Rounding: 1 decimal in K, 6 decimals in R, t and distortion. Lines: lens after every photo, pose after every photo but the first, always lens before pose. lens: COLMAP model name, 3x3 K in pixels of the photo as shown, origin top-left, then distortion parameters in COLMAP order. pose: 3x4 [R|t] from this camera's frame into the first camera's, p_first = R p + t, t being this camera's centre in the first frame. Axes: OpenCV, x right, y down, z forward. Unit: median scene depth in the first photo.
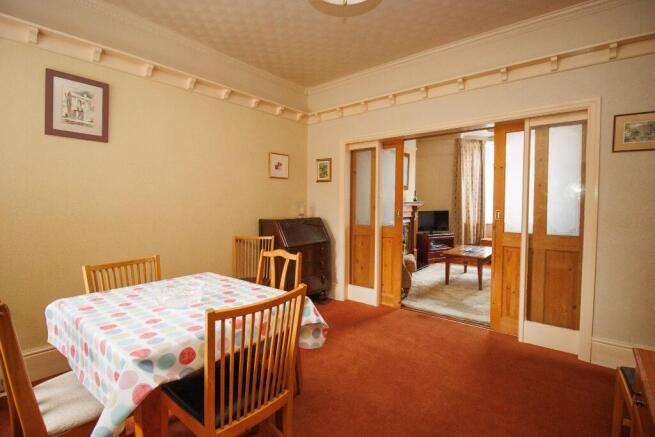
lens RADIAL K [[300.0, 0, 332.5], [0, 300.0, 210.5], [0, 0, 1]] dist [-0.026052, -0.000994]
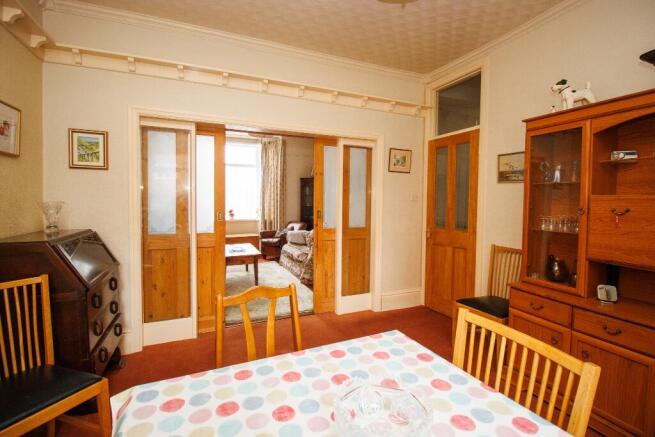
lens RADIAL K [[300.0, 0, 332.5], [0, 300.0, 210.5], [0, 0, 1]] dist [-0.026052, -0.000994]
pose [[0.451065, -0.028102, 0.892048, -0.366567], [0.015524, 0.999600, 0.023640, -0.021169], [-0.892356, 0.003185, 0.451321, 0.333243]]
